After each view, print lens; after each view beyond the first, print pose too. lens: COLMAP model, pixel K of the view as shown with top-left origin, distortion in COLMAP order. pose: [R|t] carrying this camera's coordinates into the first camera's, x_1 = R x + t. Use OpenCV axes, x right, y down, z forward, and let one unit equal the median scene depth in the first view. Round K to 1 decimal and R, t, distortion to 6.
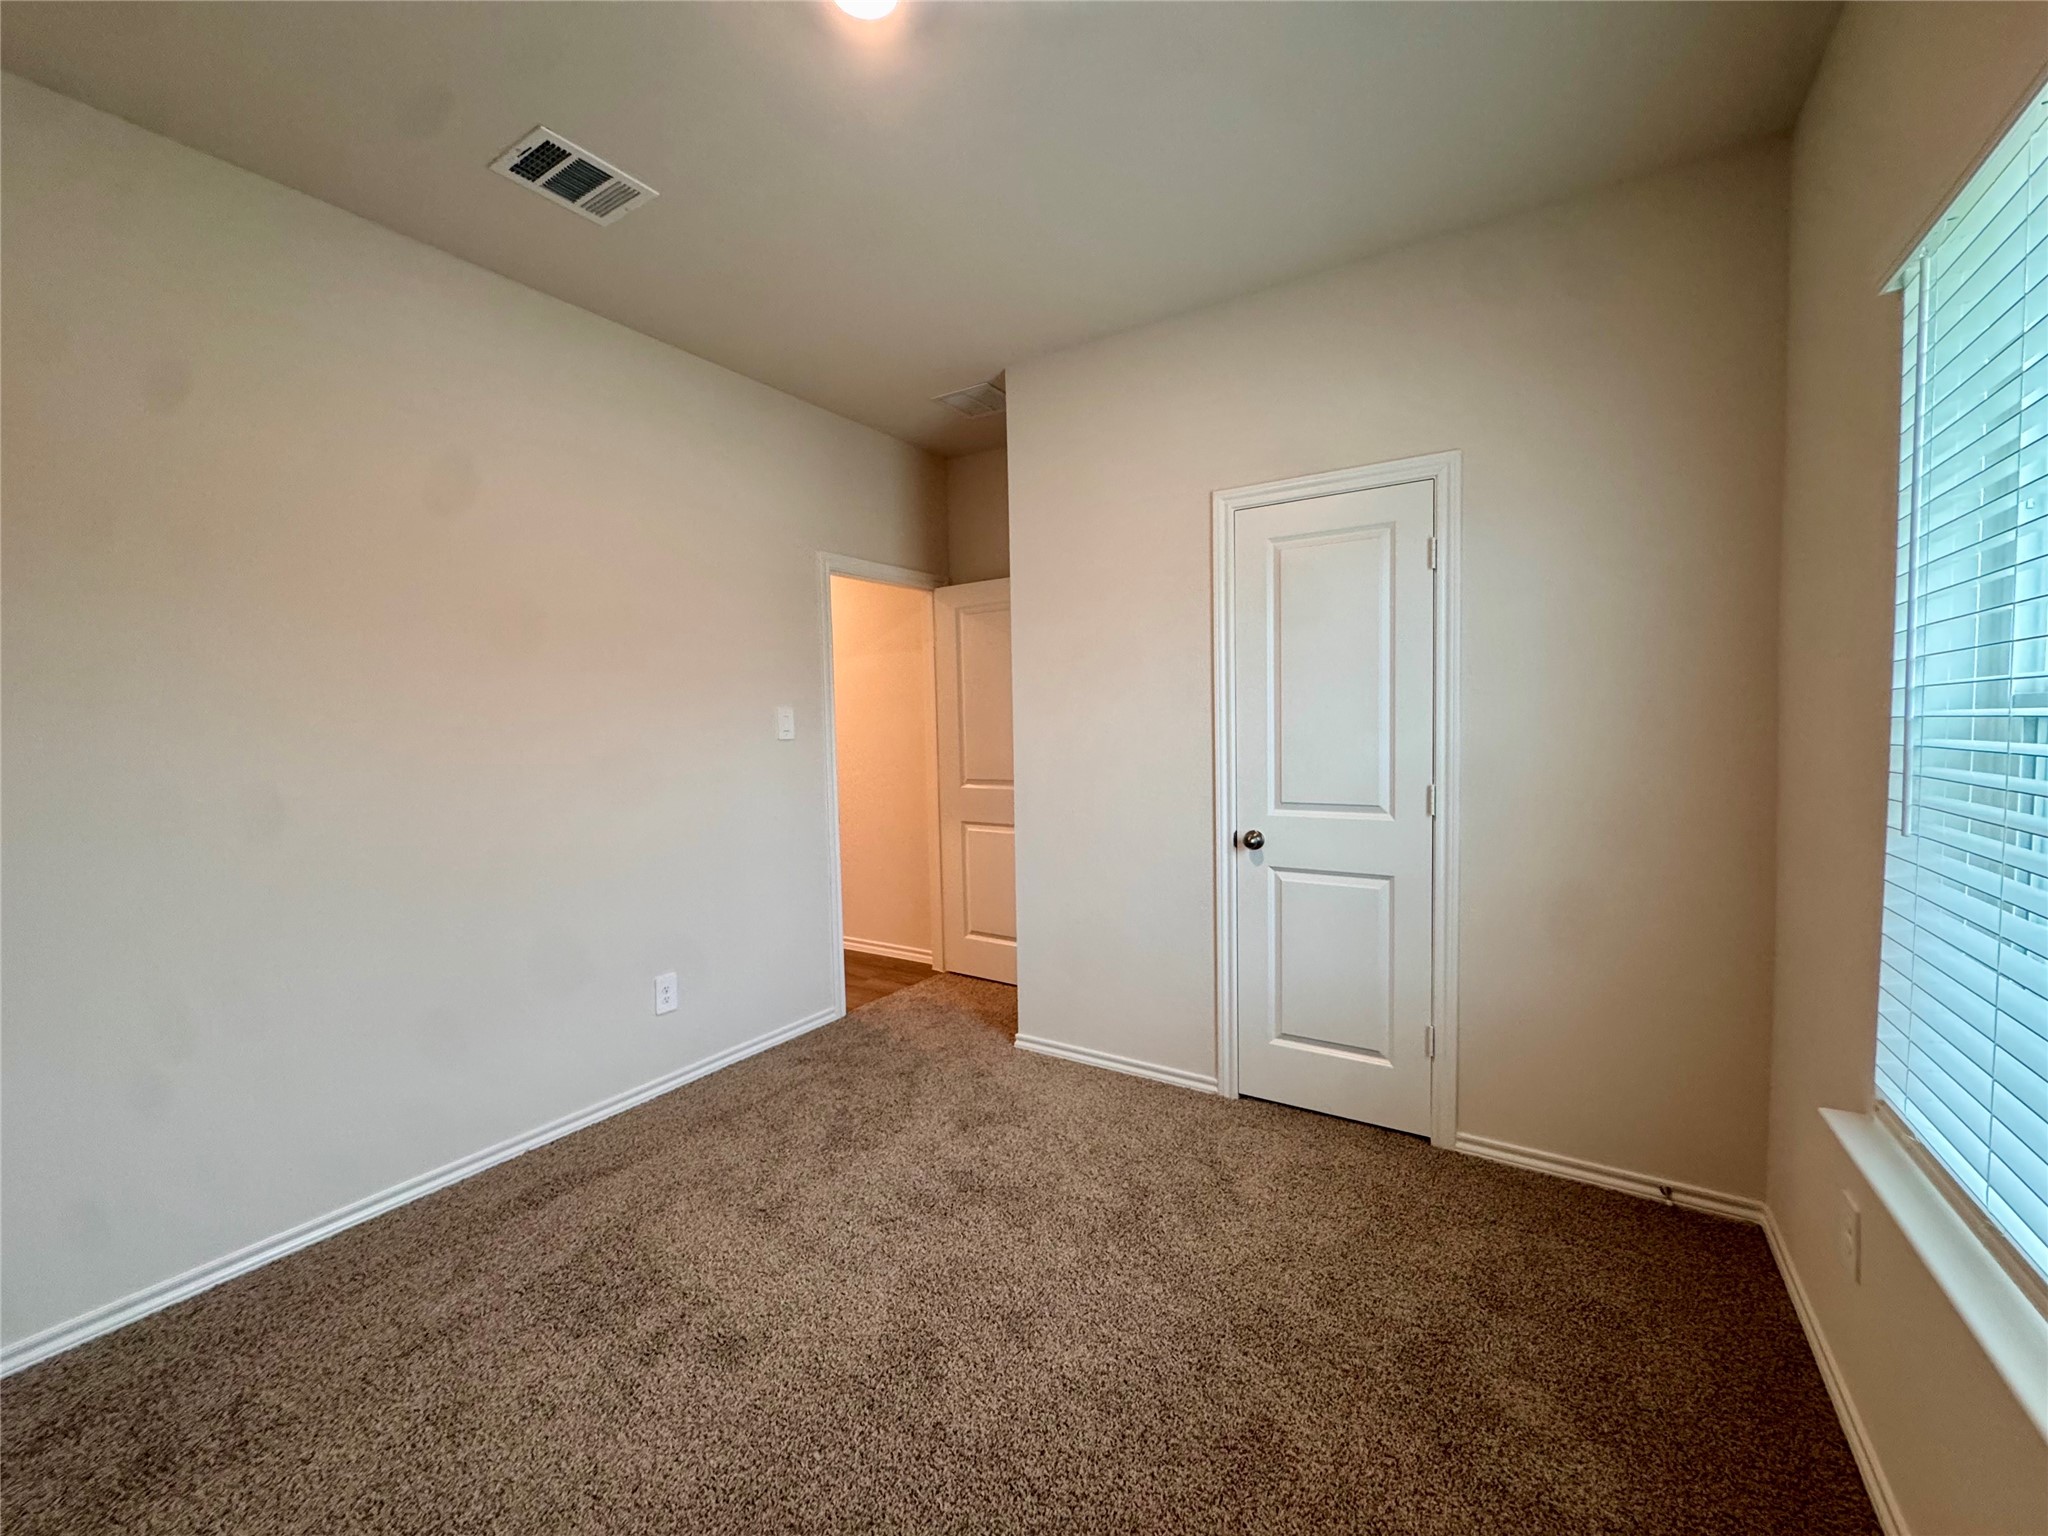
lens RADIAL K [[820.5, 0, 1024.0], [0, 820.5, 768.0], [0, 0, 1]] dist [-0.003205, -0.000265]
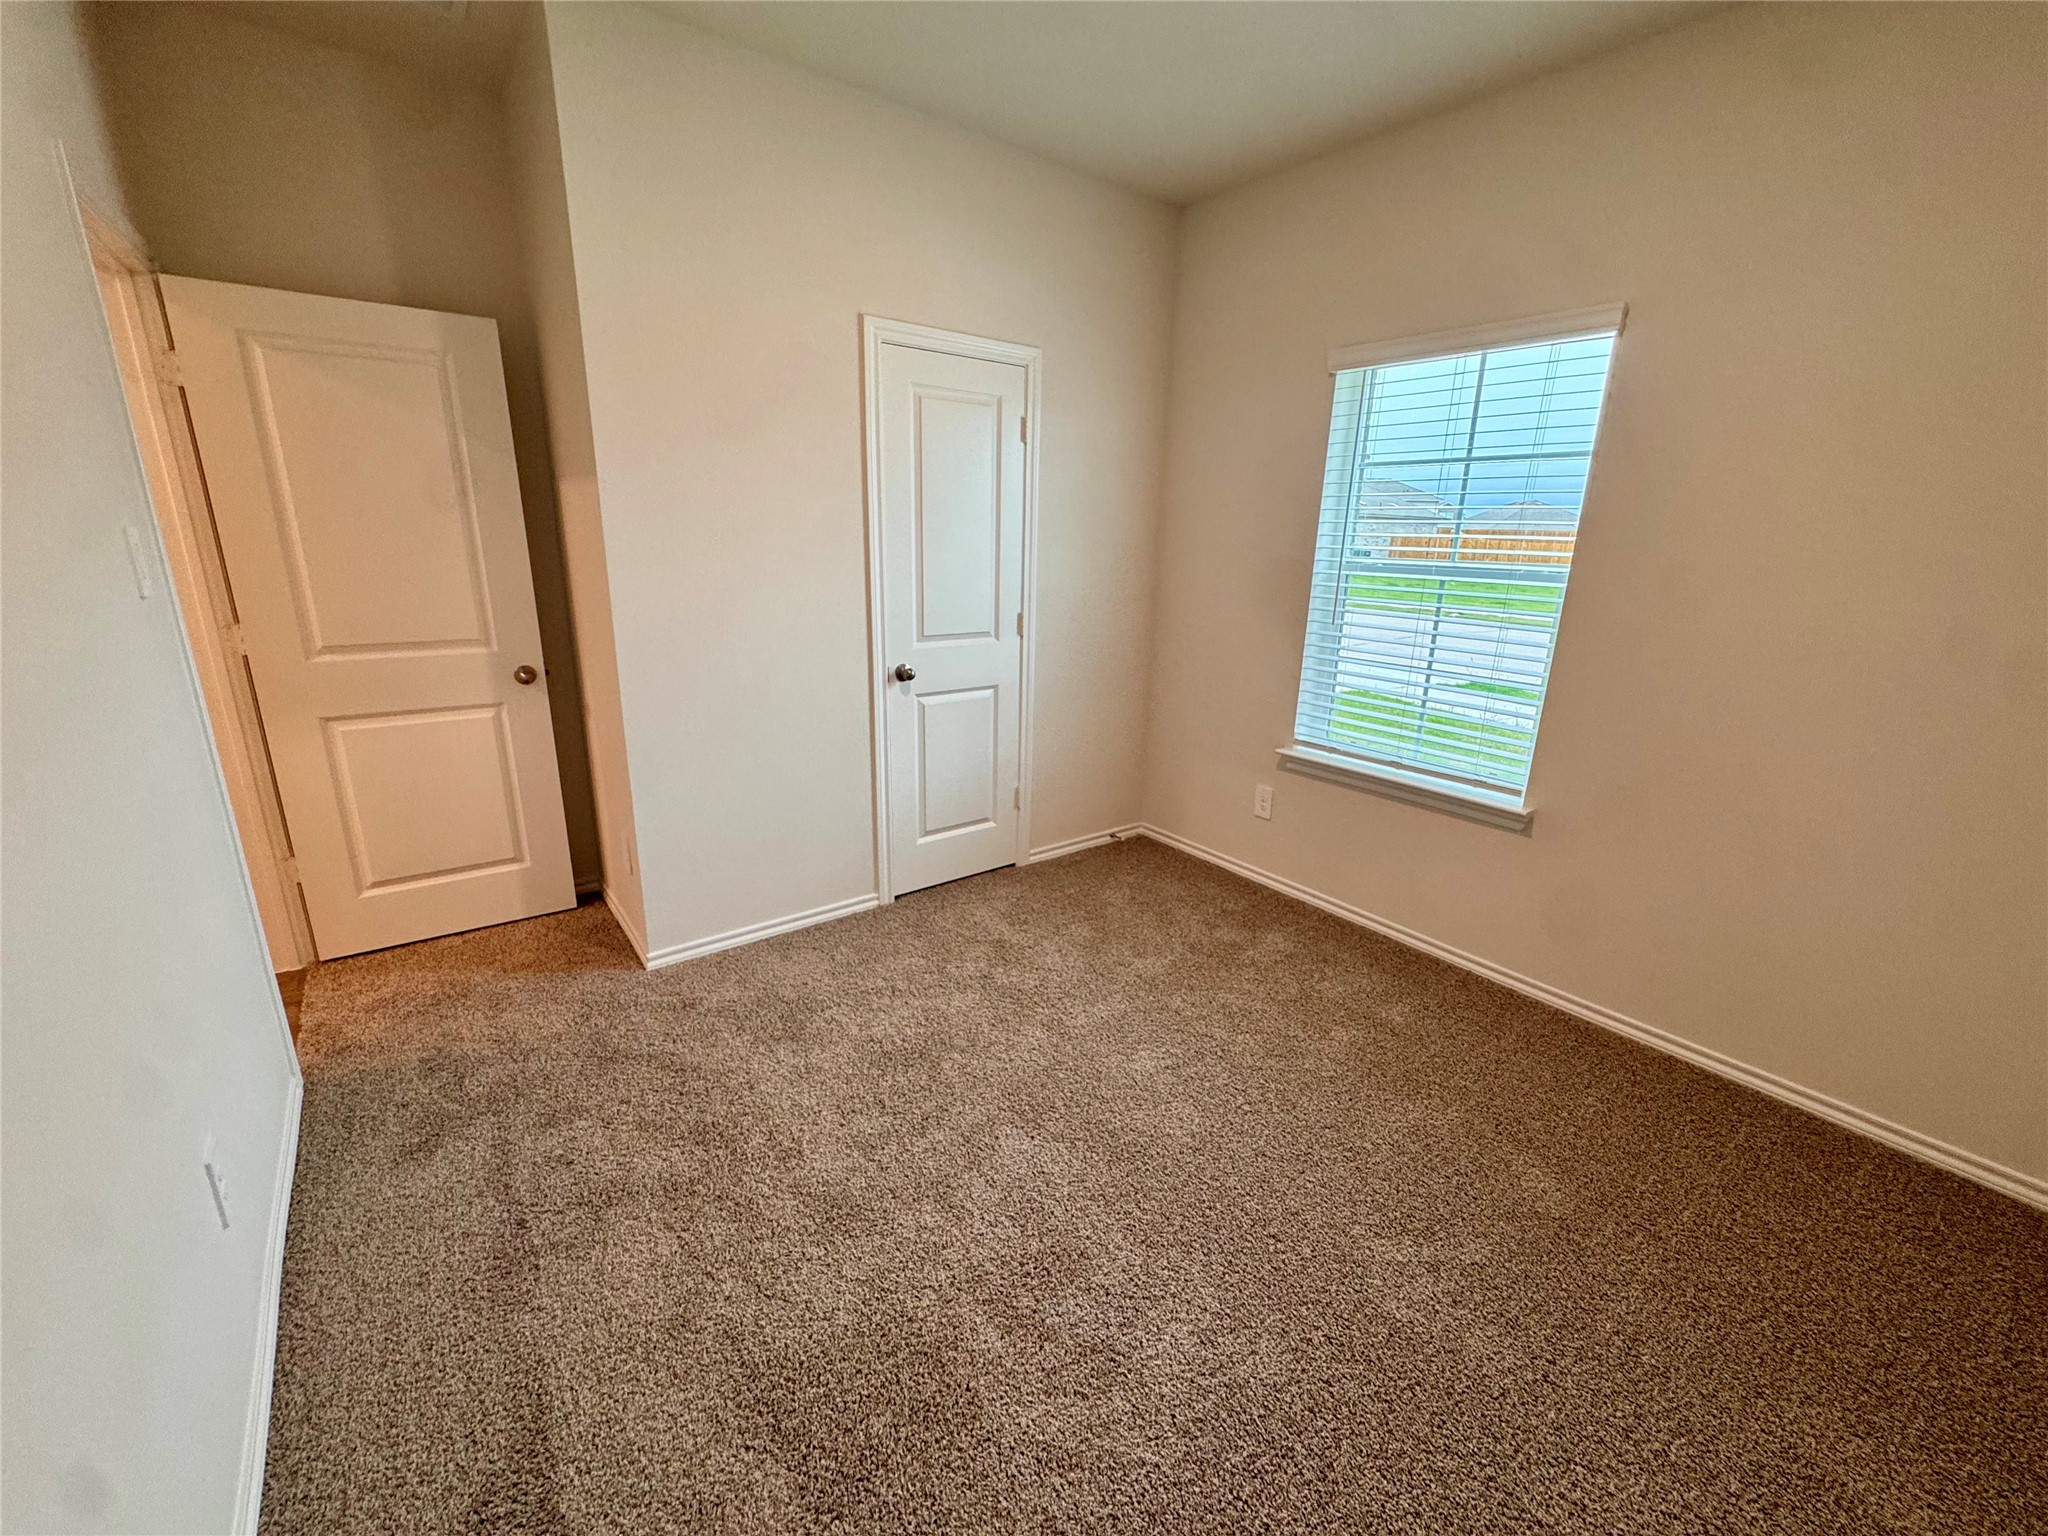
lens RADIAL K [[821.2, 0, 1024.0], [0, 821.2, 768.0], [0, 0, 1]] dist [-0.002028, -0.000133]
pose [[0.332838, -0.235759, 0.913037, -0.667894], [0.022608, 0.969959, 0.242215, -0.049266], [-0.942713, -0.059976, 0.328169, 0.454611]]
